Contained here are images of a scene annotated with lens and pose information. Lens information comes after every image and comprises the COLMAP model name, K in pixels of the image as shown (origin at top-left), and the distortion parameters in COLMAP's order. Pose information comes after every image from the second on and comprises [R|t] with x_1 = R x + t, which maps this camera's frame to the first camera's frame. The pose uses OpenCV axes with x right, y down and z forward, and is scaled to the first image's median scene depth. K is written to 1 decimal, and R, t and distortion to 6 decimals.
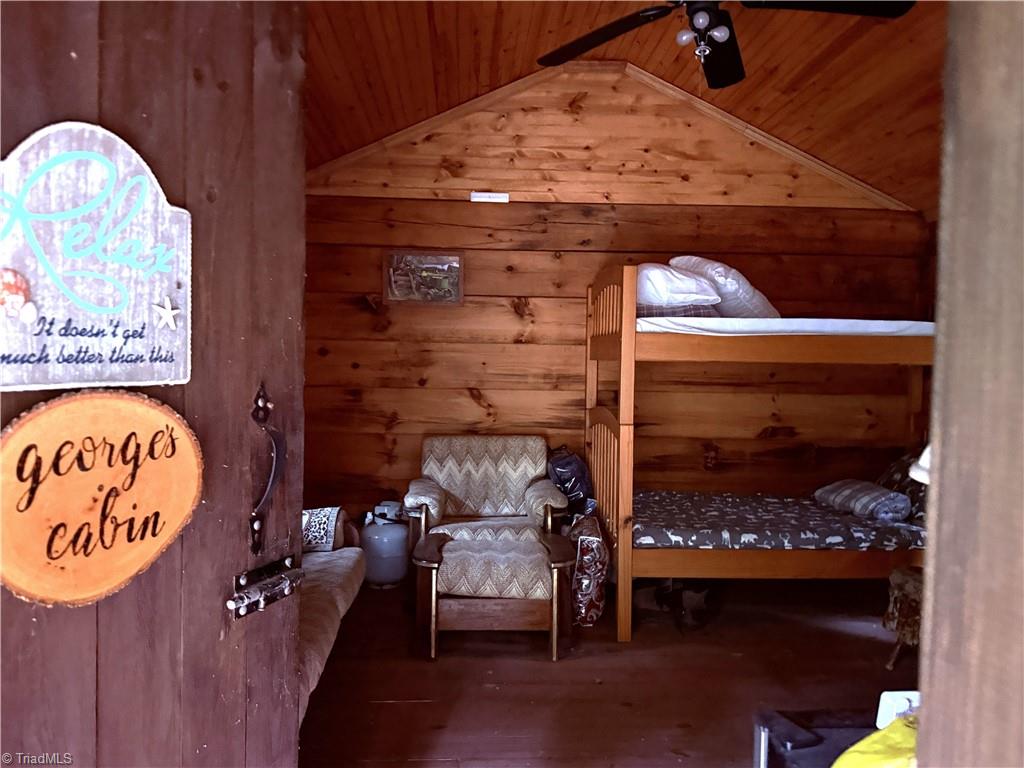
lens RADIAL K [[746.5, 0, 509.9], [0, 746.5, 379.9], [0, 0, 1]] dist [0.049232, -0.070296]
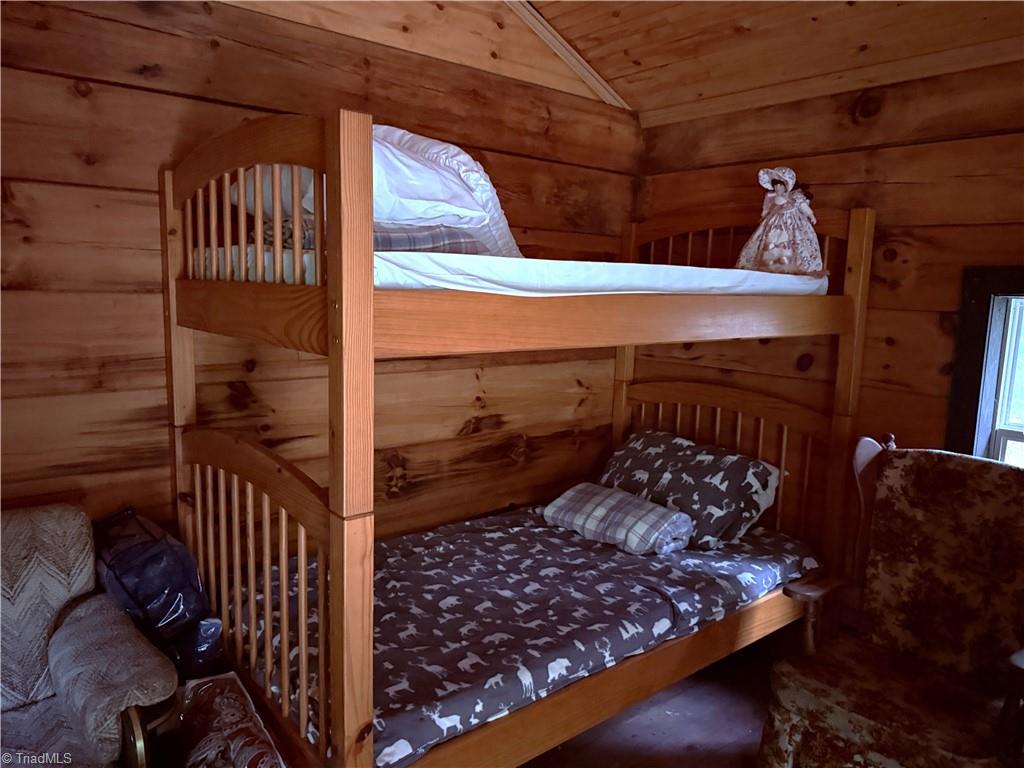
lens RADIAL K [[720.6, 0, 514.2], [0, 720.6, 384.4], [0, 0, 1]] dist [0.022678, -0.033552]
pose [[0.789812, -0.081022, 0.607974, -0.007099], [0.005837, 0.992185, 0.124641, -0.048335], [-0.613321, -0.094895, 0.784112, 0.513261]]
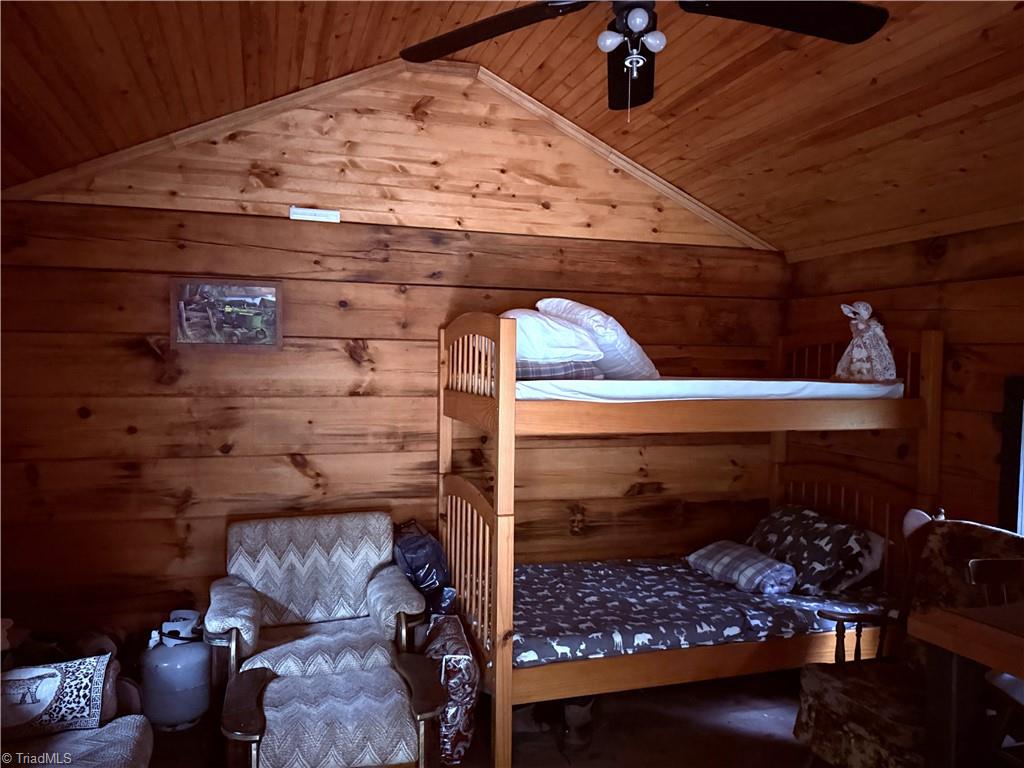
lens RADIAL K [[746.5, 0, 514.1], [0, 746.5, 375.6], [0, 0, 1]] dist [0.049232, -0.070296]
pose [[0.965679, -0.008667, 0.259594, -0.032935], [0.010358, 0.999933, -0.005146, -0.068855], [-0.259532, 0.007658, 0.965704, 0.175749]]
